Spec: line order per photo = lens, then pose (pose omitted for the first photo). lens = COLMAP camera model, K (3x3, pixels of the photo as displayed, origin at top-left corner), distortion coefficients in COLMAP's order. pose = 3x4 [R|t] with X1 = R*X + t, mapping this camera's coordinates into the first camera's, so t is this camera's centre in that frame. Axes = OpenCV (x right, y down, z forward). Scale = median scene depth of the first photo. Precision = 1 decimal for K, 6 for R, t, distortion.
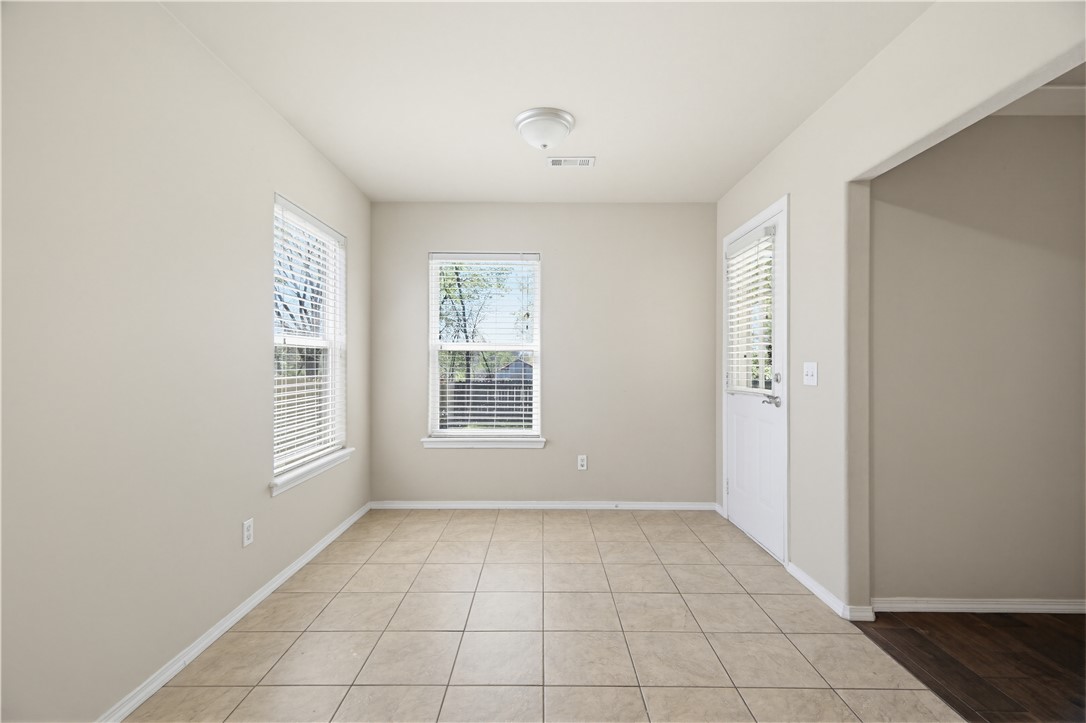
lens RADIAL K [[482.3, 0, 538.5], [0, 482.3, 365.6], [0, 0, 1]] dist [0.006762, -0.003335]
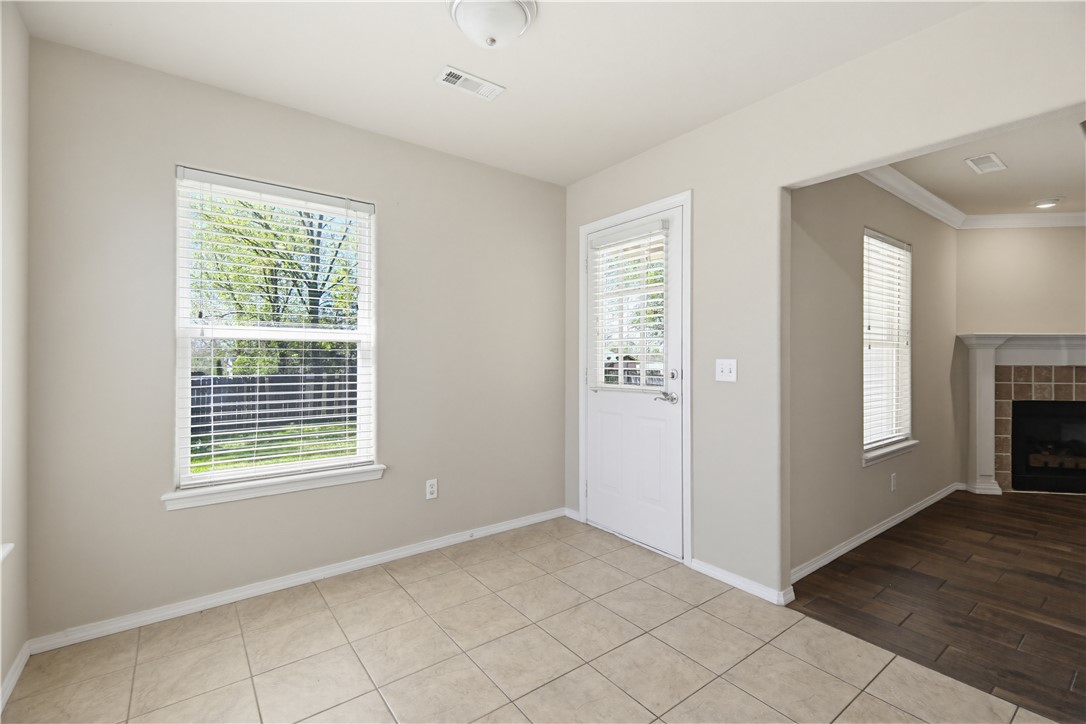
lens RADIAL K [[482.3, 0, 547.0], [0, 482.3, 359.8], [0, 0, 1]] dist [0.006762, -0.003335]
pose [[0.788022, -0.005351, 0.615623, -0.280247], [0.001955, 0.999979, 0.006190, -0.009965], [-0.615643, -0.003674, 0.788016, 0.338598]]
